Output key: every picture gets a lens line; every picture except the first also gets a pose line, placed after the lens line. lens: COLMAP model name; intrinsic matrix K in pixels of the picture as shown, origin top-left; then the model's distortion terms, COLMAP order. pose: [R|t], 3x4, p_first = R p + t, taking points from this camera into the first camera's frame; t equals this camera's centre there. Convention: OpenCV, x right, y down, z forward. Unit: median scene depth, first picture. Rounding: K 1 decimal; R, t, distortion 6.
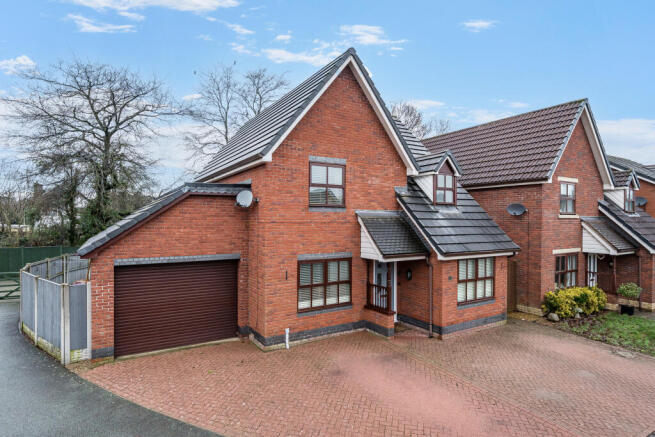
lens RADIAL K [[354.2, 0, 323.6], [0, 354.2, 219.4], [0, 0, 1]] dist [-0.003341, -0.000461]
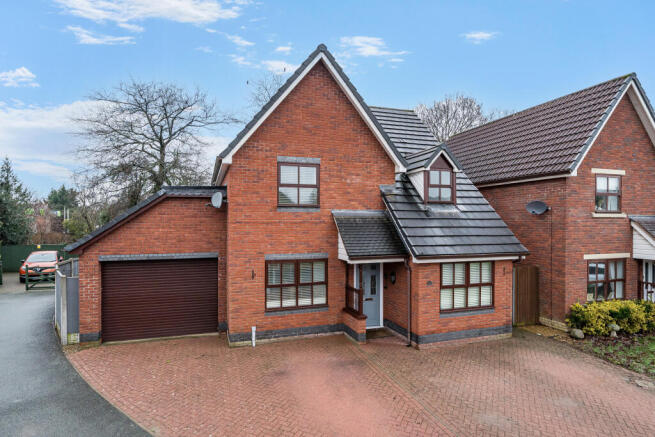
lens RADIAL K [[354.2, 0, 324.7], [0, 354.2, 220.8], [0, 0, 1]] dist [-0.003341, -0.000461]
pose [[0.976168, -0.003039, -0.216995, 0.288439], [0.002988, 0.999995, -0.000560, 0.004497], [0.216996, -0.000102, 0.976172, 0.044034]]
